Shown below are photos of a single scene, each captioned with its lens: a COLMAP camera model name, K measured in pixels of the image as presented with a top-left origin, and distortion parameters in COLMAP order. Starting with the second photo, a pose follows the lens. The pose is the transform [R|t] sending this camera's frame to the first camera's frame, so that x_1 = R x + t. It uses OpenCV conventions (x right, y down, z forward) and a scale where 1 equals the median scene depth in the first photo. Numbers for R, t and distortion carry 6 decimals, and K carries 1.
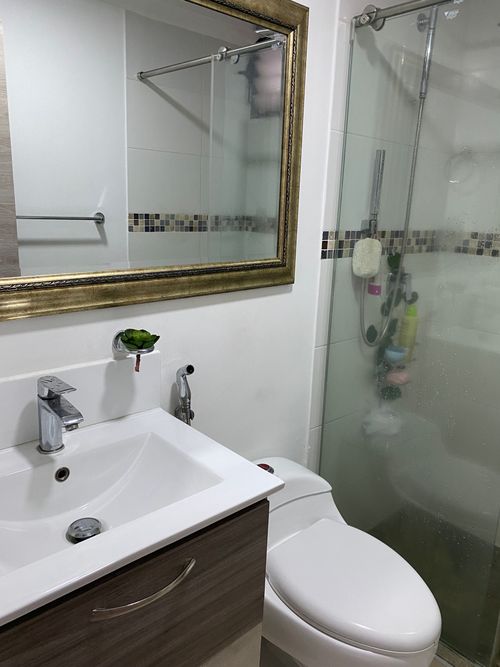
lens RADIAL K [[511.1, 0, 250.0], [0, 511.1, 333.5], [0, 0, 1]] dist [0.022874, -0.007235]
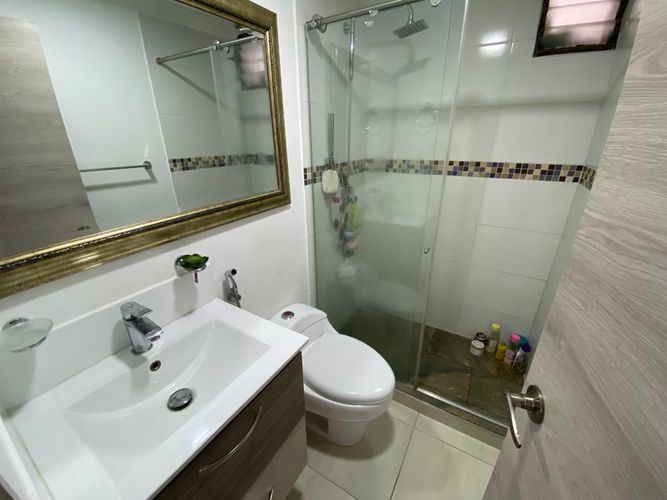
lens RADIAL K [[271.2, 0, 330.6], [0, 271.2, 250.4], [0, 0, 1]] dist [0.023688, -0.023110]
pose [[0.959400, -0.150766, 0.238371, -0.018594], [0.114206, 0.980416, 0.160442, -0.072503], [-0.257892, -0.126704, 0.957830, 0.121529]]
